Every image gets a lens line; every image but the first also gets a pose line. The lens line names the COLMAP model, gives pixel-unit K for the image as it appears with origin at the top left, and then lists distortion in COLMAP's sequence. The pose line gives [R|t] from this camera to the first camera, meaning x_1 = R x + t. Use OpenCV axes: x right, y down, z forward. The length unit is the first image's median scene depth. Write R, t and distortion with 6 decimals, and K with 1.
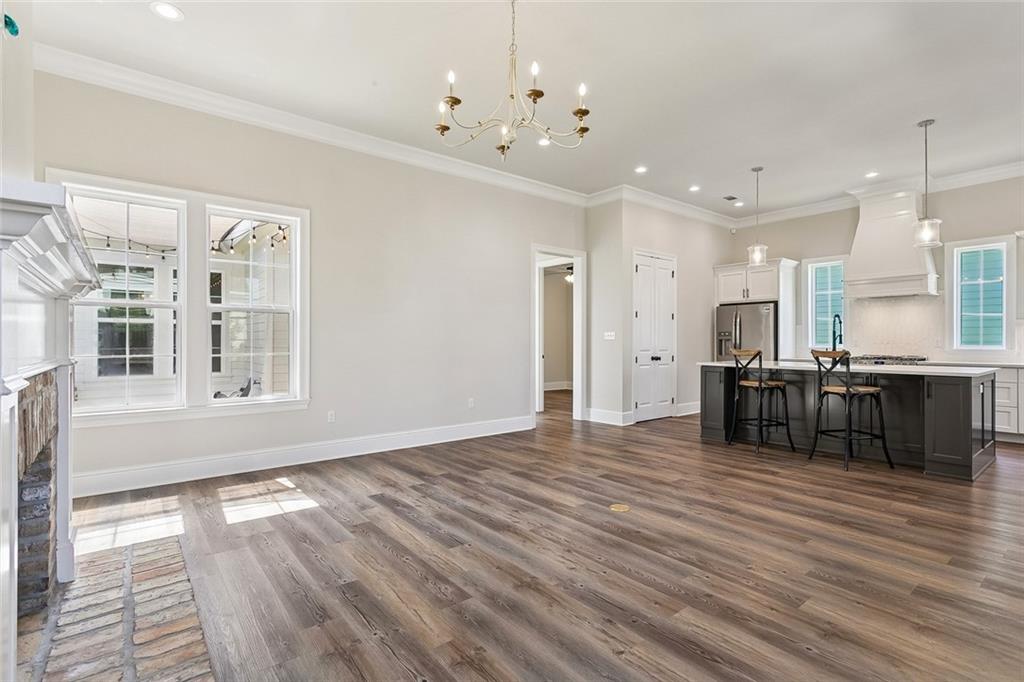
lens RADIAL K [[480.9, 0, 512.5], [0, 480.9, 338.6], [0, 0, 1]] dist [-0.000057, -0.000113]
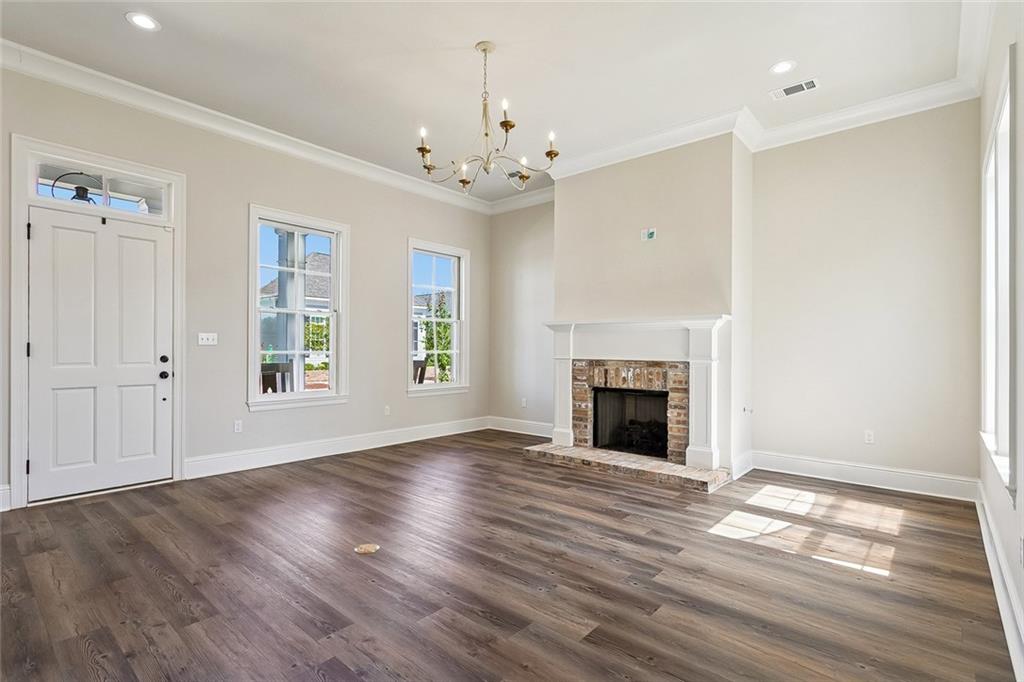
lens RADIAL K [[487.9, 0, 510.3], [0, 487.9, 349.1], [0, 0, 1]] dist [0.001033, 0.000412]
pose [[-0.984045, -0.003731, -0.177879, 0.115816], [-0.002616, 0.999975, -0.006501, 0.009384], [0.177899, -0.005932, -0.984031, 1.673341]]
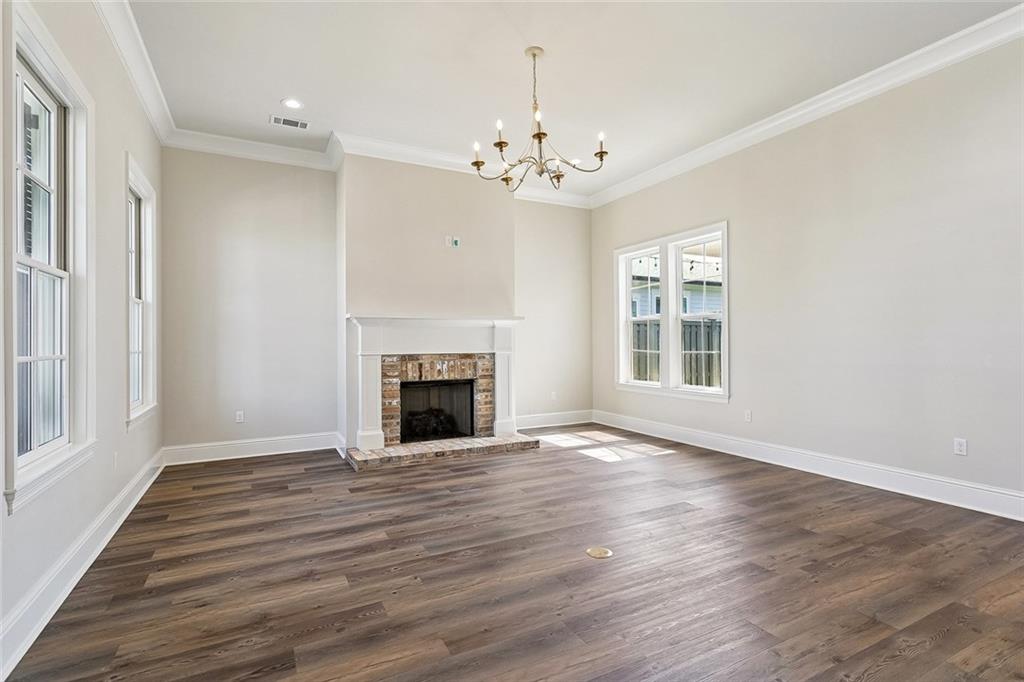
lens RADIAL K [[487.1, 0, 512.0], [0, 487.1, 341.0], [0, 0, 1]] dist [0.001378, 0.000148]
pose [[-0.185722, -0.001616, -0.982601, 0.931316], [0.013655, 0.999898, -0.004225, 0.001587], [0.982507, -0.014202, -0.185681, 0.900264]]
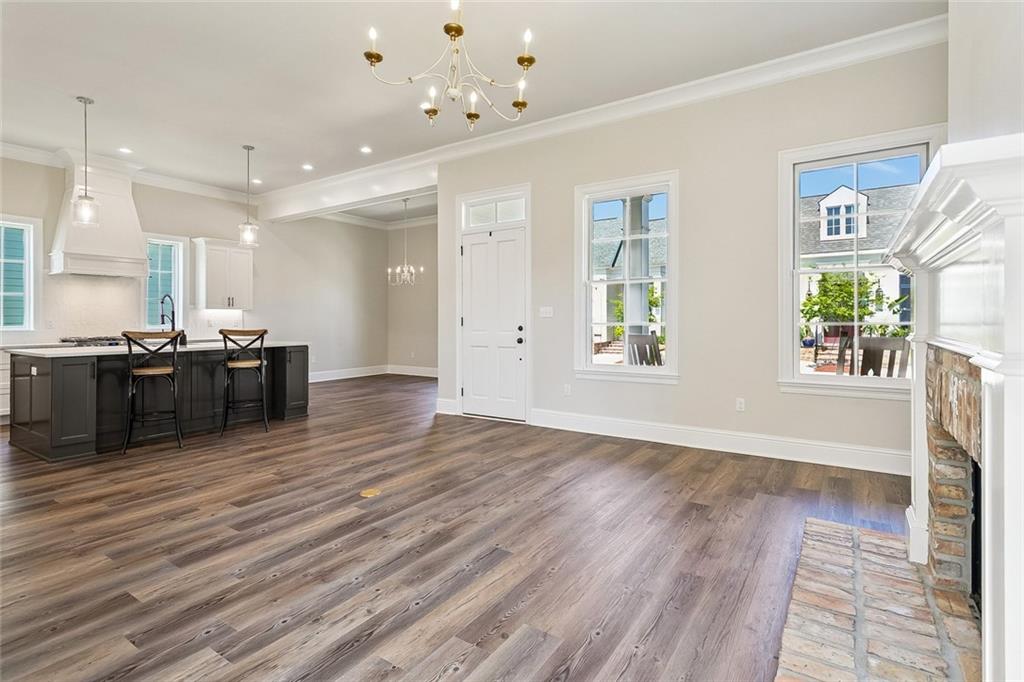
lens RADIAL K [[504.4, 0, 498.4], [0, 504.4, 322.5], [0, 0, 1]] dist [0.002513, 0.000577]
pose [[-0.289443, -0.001638, 0.957194, -0.729668], [-0.001889, 0.999998, 0.001140, 0.007408], [-0.957194, -0.001478, -0.289445, 0.931616]]
